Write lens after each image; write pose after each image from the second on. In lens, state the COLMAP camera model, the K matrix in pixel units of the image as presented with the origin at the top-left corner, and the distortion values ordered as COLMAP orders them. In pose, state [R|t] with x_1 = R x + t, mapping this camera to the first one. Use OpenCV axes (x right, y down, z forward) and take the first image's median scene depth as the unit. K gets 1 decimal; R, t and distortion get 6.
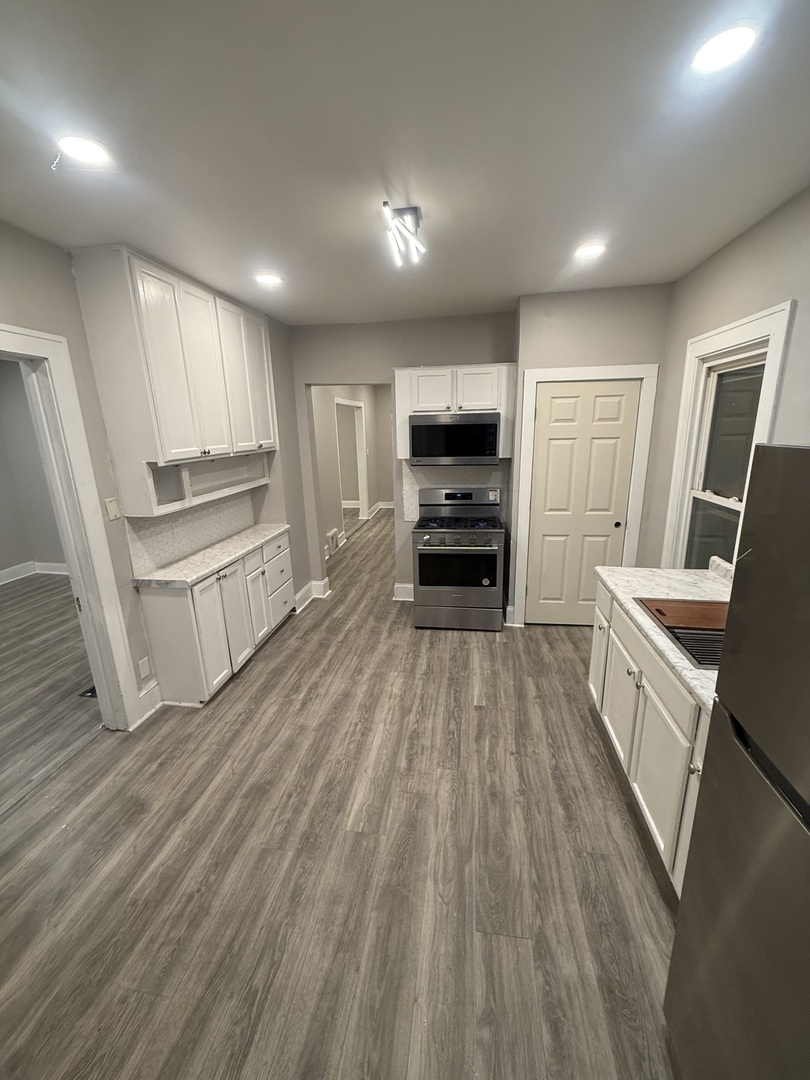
lens RADIAL K [[428.4, 0, 402.5], [0, 428.4, 536.2], [0, 0, 1]] dist [-0.001563, 0.000075]
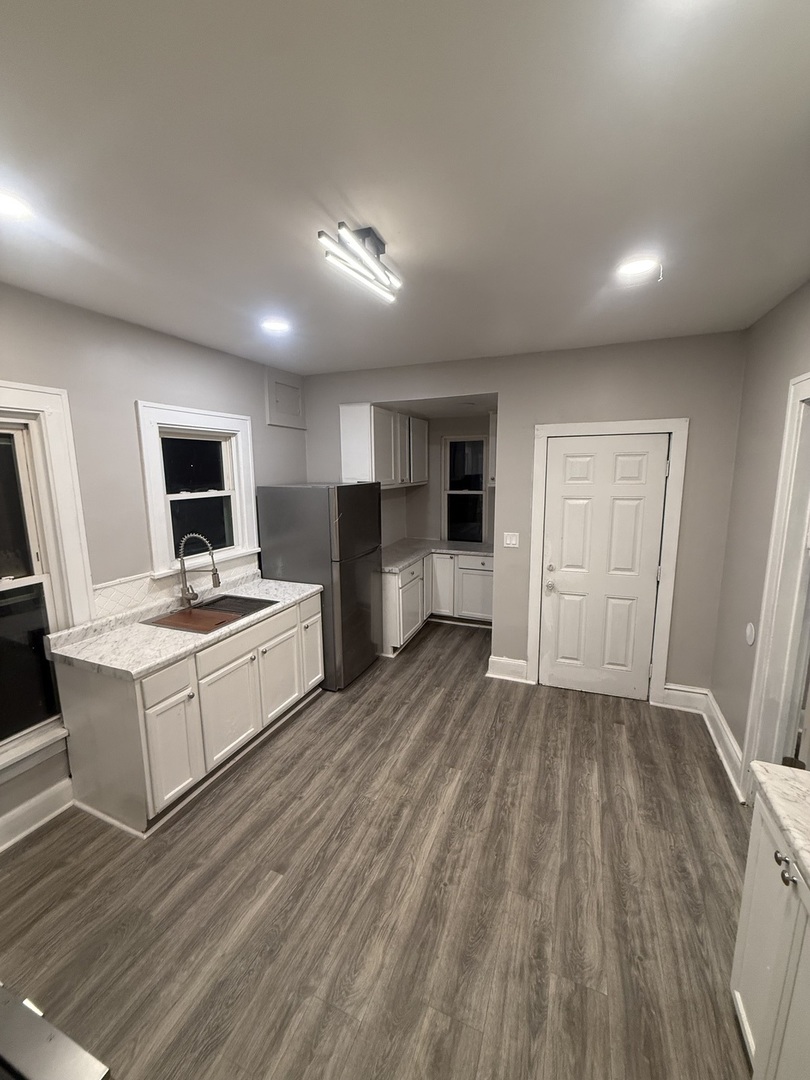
lens RADIAL K [[428.4, 0, 403.2], [0, 428.4, 536.2], [0, 0, 1]] dist [-0.001563, 0.000075]
pose [[-0.971393, -0.003517, 0.237452, -0.195012], [0.090692, 0.918610, 0.384617, -0.383364], [-0.219479, 0.395149, -0.892013, 1.398977]]
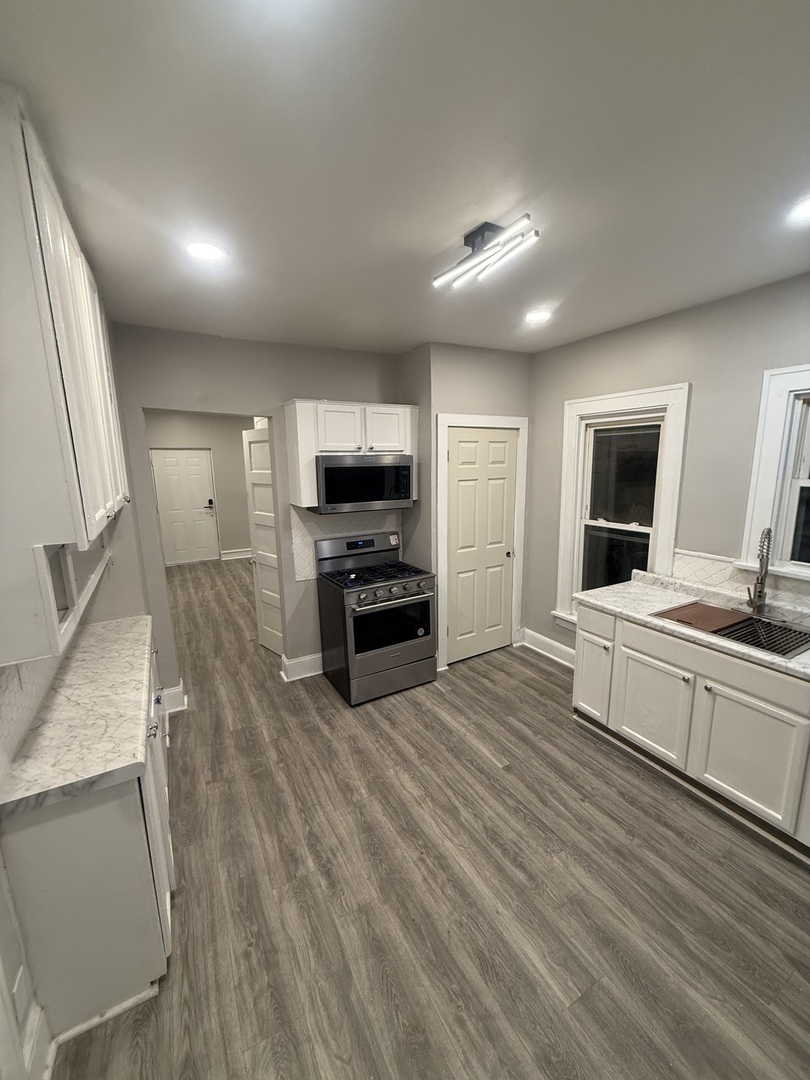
lens RADIAL K [[428.4, 0, 403.5], [0, 428.4, 537.1], [0, 0, 1]] dist [-0.001563, 0.000075]
pose [[0.787969, -0.098131, 0.607844, -0.518160], [0.149853, 0.988098, -0.034741, -0.096111], [-0.597200, 0.118462, 0.793296, 0.347073]]
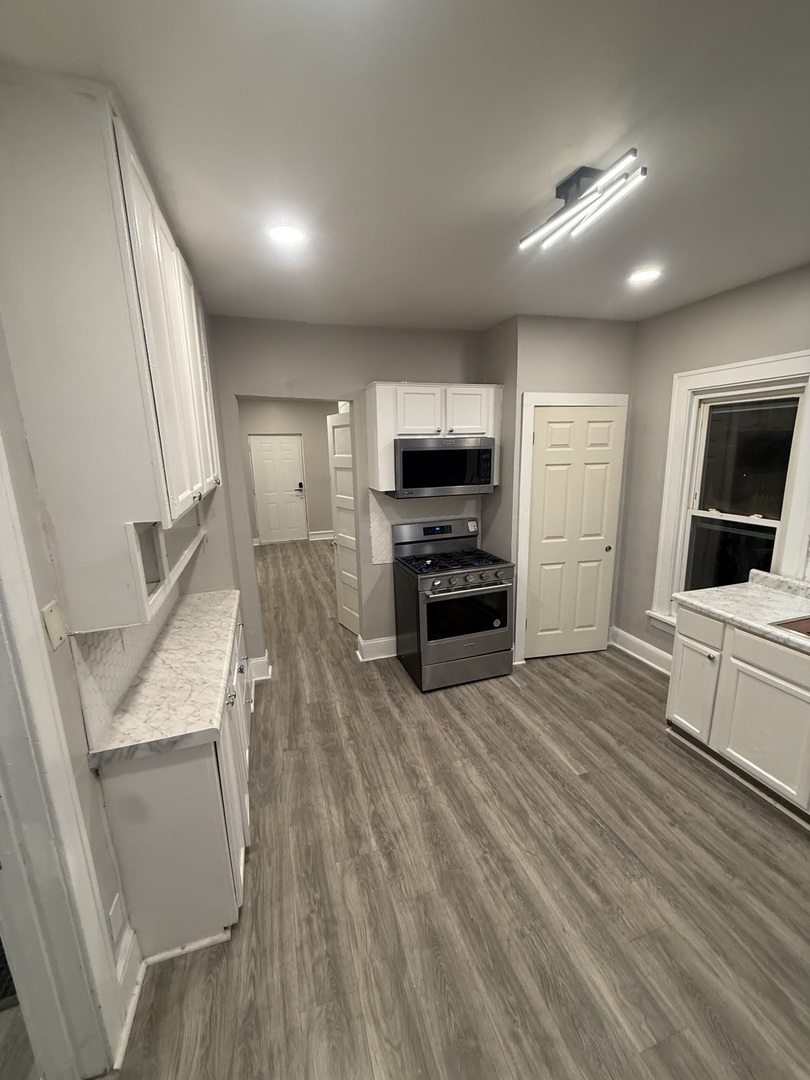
lens RADIAL K [[428.4, 0, 403.3], [0, 428.4, 536.9], [0, 0, 1]] dist [-0.001563, 0.000075]
pose [[0.893347, -0.089727, 0.440318, -0.486599], [0.112743, 0.993275, -0.026334, -0.096298], [-0.434994, 0.073169, 0.897456, 0.359834]]
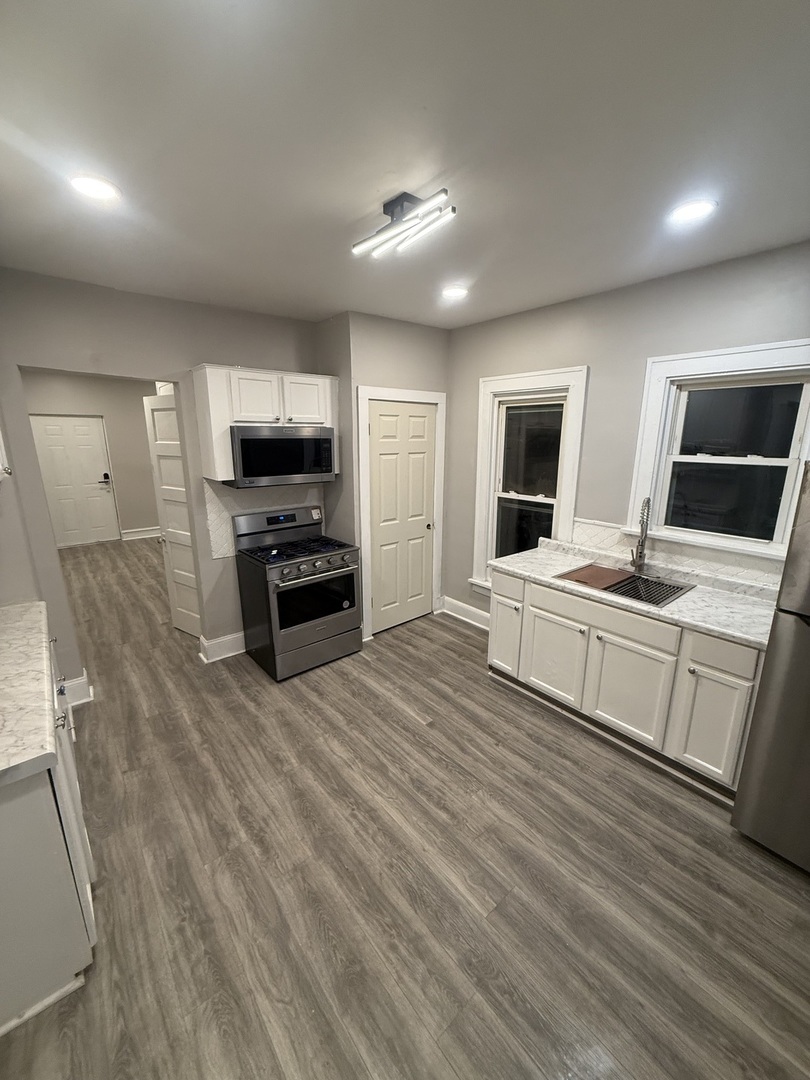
lens RADIAL K [[428.4, 0, 403.6], [0, 428.4, 537.1], [0, 0, 1]] dist [-0.001563, 0.000075]
pose [[0.661412, -0.151268, 0.734610, -0.534367], [0.168430, 0.984391, 0.051054, -0.090261], [-0.730866, 0.089963, 0.676566, 0.339958]]
